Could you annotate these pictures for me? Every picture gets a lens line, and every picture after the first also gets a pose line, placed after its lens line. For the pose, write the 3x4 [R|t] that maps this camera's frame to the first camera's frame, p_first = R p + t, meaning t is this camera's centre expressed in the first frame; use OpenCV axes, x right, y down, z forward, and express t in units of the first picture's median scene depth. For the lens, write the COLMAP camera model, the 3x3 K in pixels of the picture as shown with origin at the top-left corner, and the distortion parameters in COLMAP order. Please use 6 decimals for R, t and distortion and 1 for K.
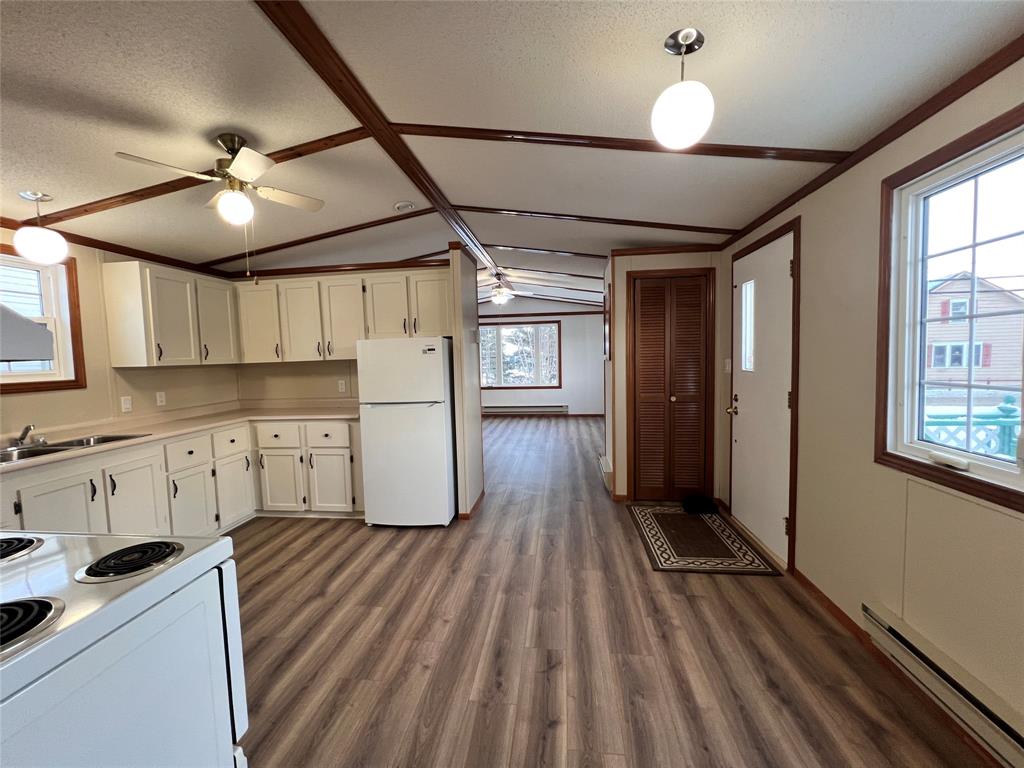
lens RADIAL K [[403.9, 0, 509.0], [0, 403.9, 381.9], [0, 0, 1]] dist [-0.001814, -0.000602]
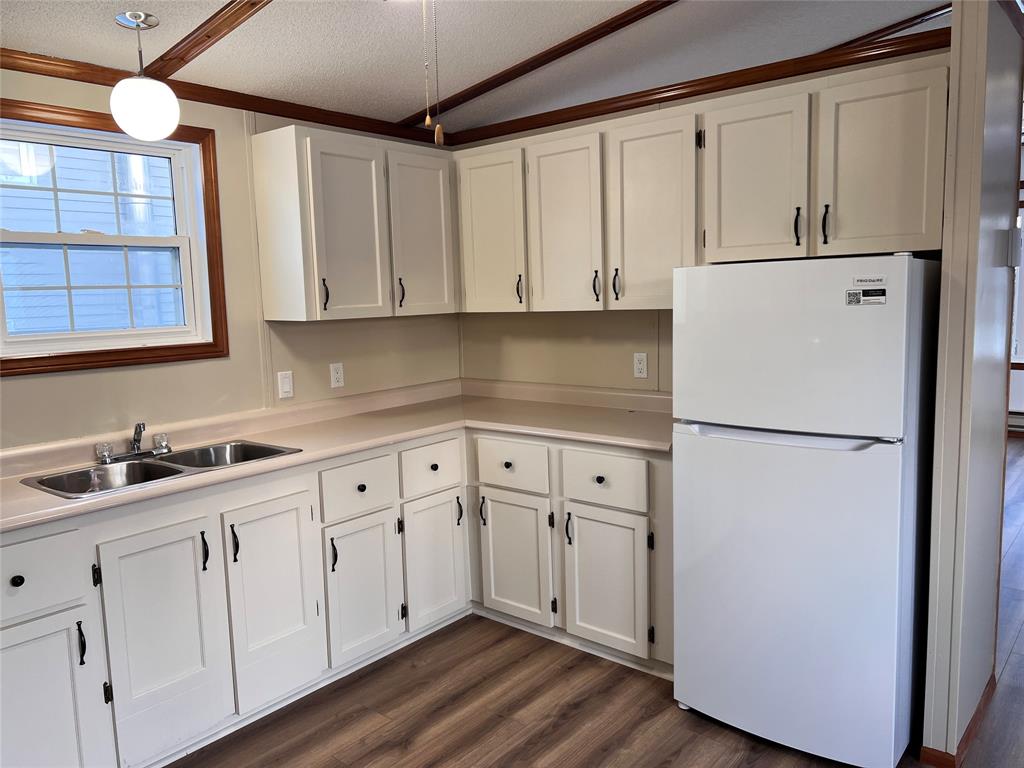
lens RADIAL K [[776.8, 0, 512.2], [0, 776.8, 384.1], [0, 0, 1]] dist [0.055976, -0.032316]
pose [[0.839477, 0.071092, -0.538725, -0.073651], [-0.032835, 0.996230, 0.080299, -0.040749], [0.542402, -0.049720, 0.838646, 0.222141]]
